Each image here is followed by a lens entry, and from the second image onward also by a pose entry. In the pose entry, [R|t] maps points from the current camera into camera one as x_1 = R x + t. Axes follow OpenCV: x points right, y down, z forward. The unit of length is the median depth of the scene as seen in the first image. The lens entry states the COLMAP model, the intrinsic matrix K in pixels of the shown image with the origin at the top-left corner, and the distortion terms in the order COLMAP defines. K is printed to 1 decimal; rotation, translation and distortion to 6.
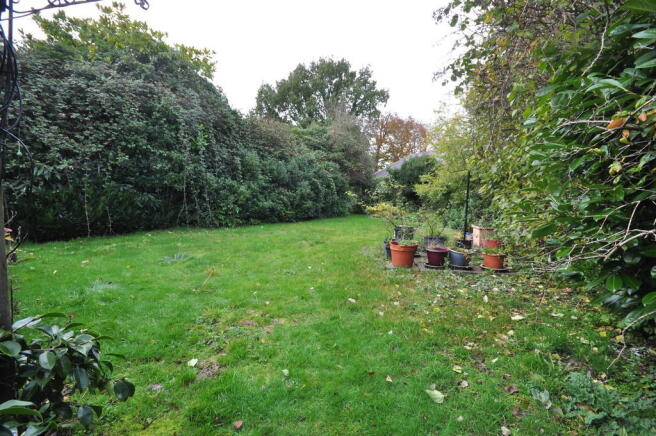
lens RADIAL K [[294.3, 0, 327.3], [0, 294.3, 217.4], [0, 0, 1]] dist [-0.000931, -0.001880]
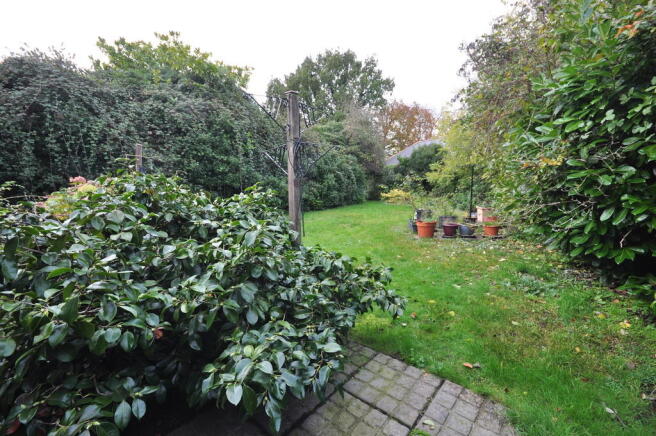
lens RADIAL K [[294.3, 0, 328.4], [0, 294.3, 218.3], [0, 0, 1]] dist [-0.000931, -0.001880]
pose [[0.999067, -0.040115, -0.016001, -0.075299], [0.040802, 0.998146, 0.045166, -0.003024], [0.014159, -0.045777, 0.998851, -0.165508]]
